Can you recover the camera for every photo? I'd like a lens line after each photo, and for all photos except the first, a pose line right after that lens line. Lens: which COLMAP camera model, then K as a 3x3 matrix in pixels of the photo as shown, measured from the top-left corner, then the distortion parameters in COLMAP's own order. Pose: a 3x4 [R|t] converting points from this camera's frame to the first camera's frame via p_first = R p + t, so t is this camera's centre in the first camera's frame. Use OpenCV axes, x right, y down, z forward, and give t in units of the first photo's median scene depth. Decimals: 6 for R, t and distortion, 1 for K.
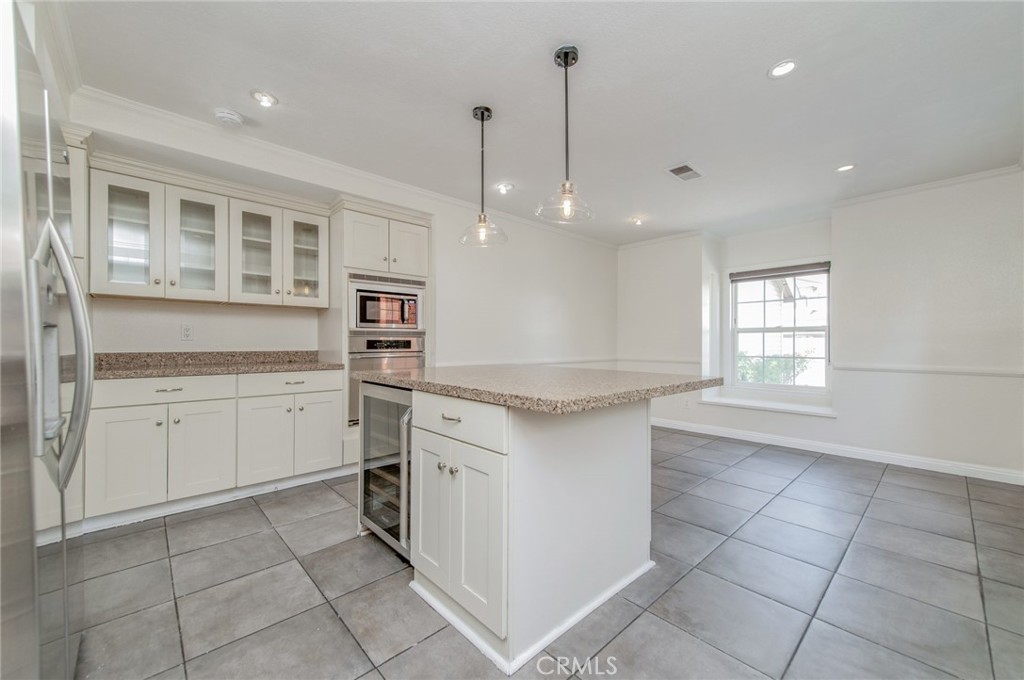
lens RADIAL K [[401.0, 0, 509.6], [0, 401.0, 343.0], [0, 0, 1]] dist [0.015427, -0.002999]
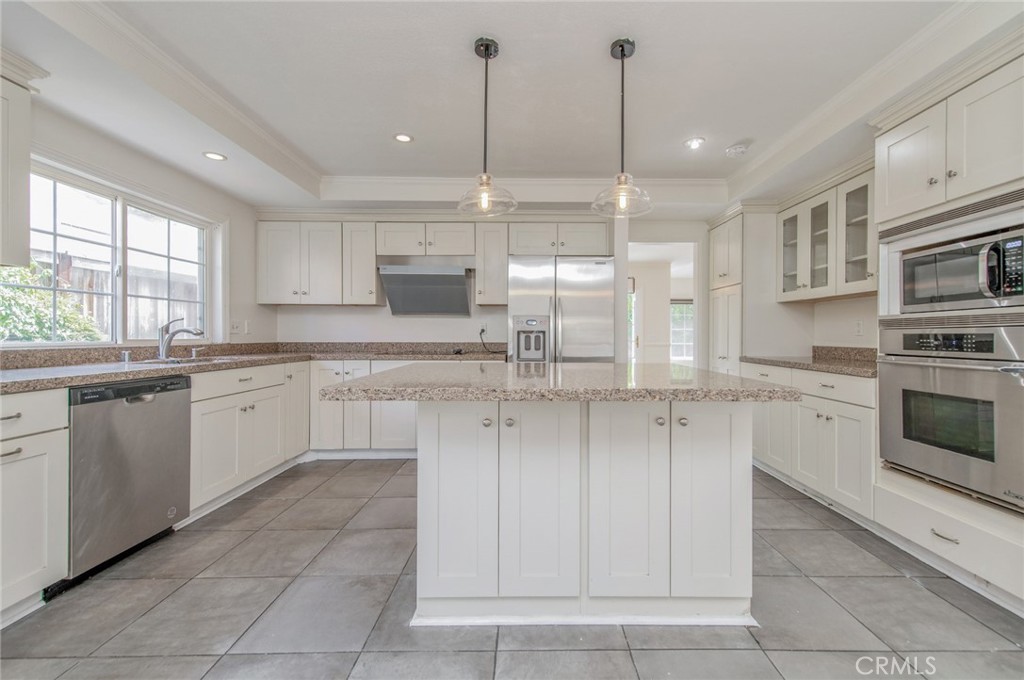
lens RADIAL K [[426.1, 0, 532.6], [0, 426.1, 334.9], [0, 0, 1]] dist [0.015008, -0.002584]
pose [[-0.662471, -0.005349, -0.749069, 0.486945], [-0.007475, 0.999972, -0.000531, -0.001870], [0.749051, 0.005248, -0.662492, 1.014661]]
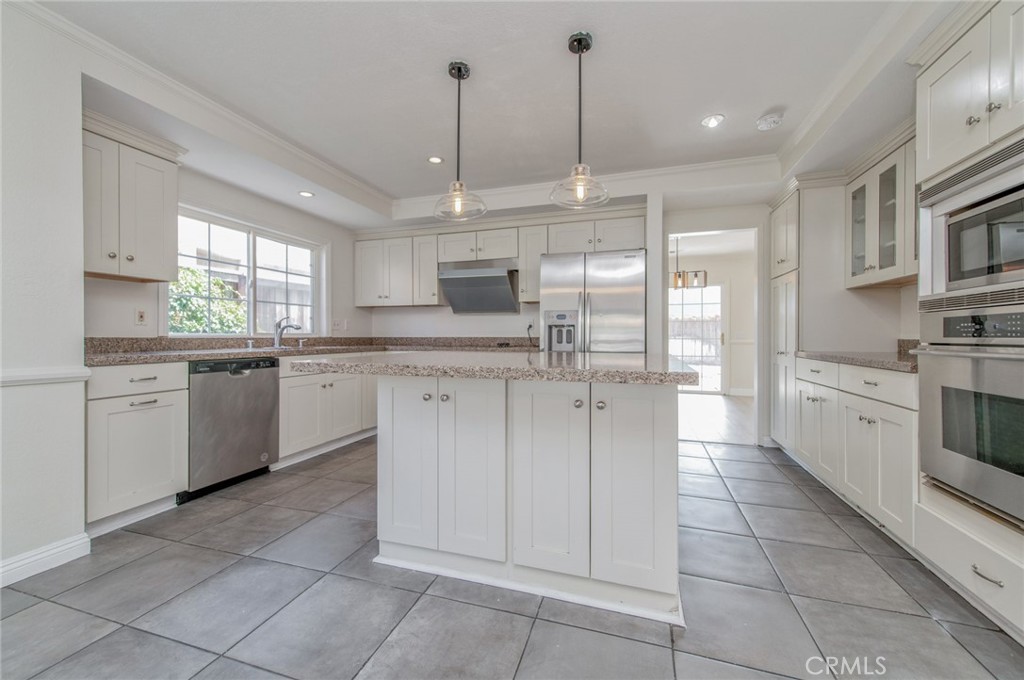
lens RADIAL K [[401.0, 0, 515.5], [0, 401.0, 336.3], [0, 0, 1]] dist [0.015427, -0.002999]
pose [[-0.864534, -0.003482, -0.502563, 0.324368], [-0.005199, 0.999984, 0.002016, 0.016301], [0.502548, 0.004355, -0.864538, 1.165570]]
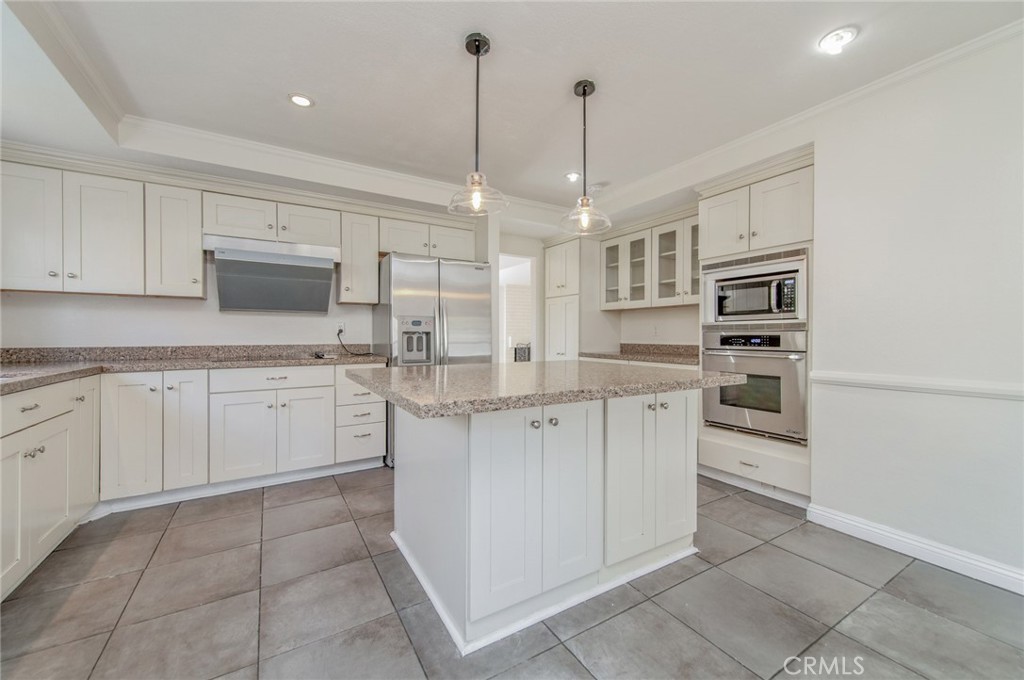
lens RADIAL K [[401.0, 0, 513.5], [0, 401.0, 335.4], [0, 0, 1]] dist [0.015427, -0.002999]
pose [[-0.191996, -0.002341, -0.981393, 0.614624], [-0.004927, 0.999987, -0.001421, -0.003714], [0.981383, 0.004562, -0.192005, 0.722561]]
